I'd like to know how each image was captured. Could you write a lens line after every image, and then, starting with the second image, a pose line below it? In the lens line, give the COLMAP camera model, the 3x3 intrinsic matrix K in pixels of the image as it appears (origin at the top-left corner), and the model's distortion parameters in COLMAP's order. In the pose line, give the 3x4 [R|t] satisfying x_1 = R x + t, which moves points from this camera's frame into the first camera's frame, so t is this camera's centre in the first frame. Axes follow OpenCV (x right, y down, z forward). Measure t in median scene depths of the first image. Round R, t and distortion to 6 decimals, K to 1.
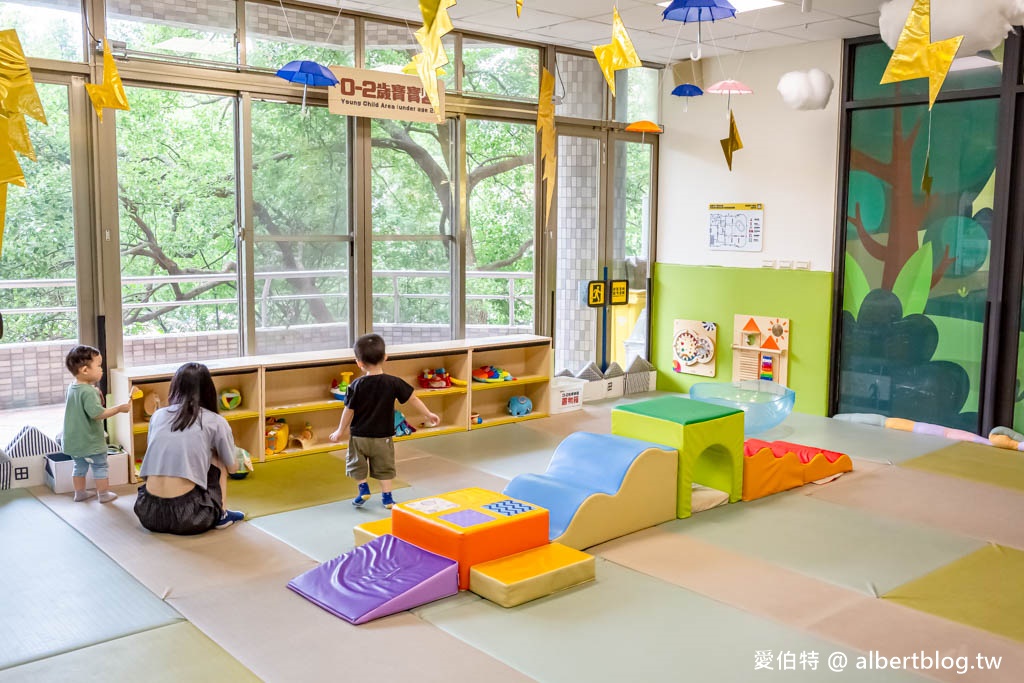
lens RADIAL K [[960.0, 0, 506.6], [0, 960.0, 338.4], [0, 0, 1]] dist [-0.047476, 0.000000]
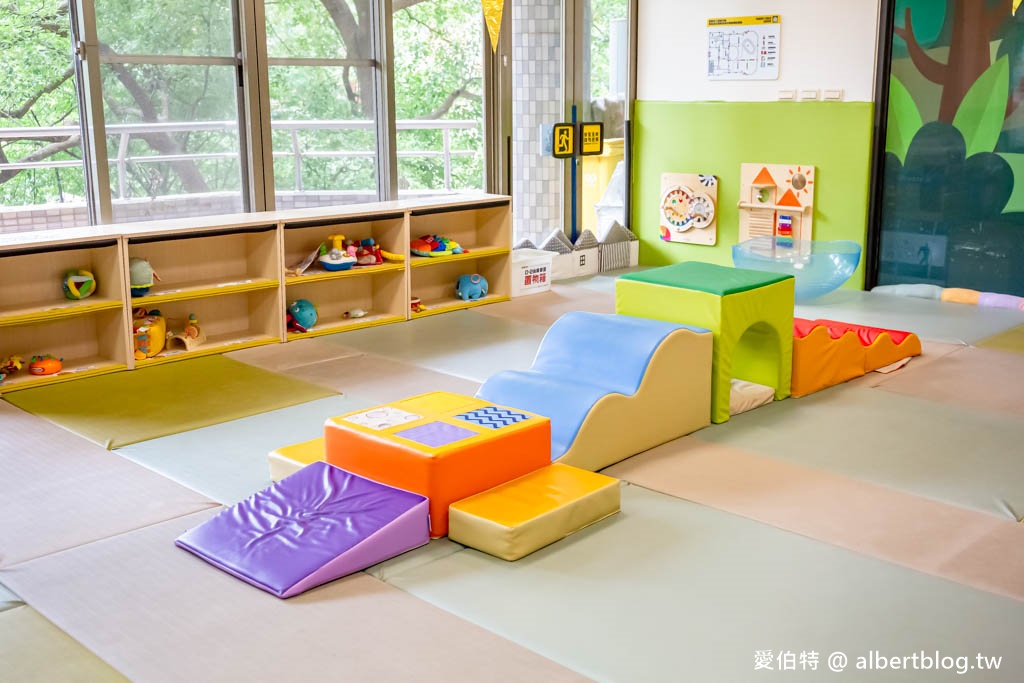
lens RADIAL K [[1109.9, 0, 511.0], [0, 1109.9, 343.2], [0, 0, 1]] dist [-0.019130, 0.000000]
pose [[0.996007, -0.033679, 0.082675, -0.031939], [0.024835, 0.994082, 0.105758, 0.023444], [-0.085747, -0.103283, 0.990949, 0.125049]]
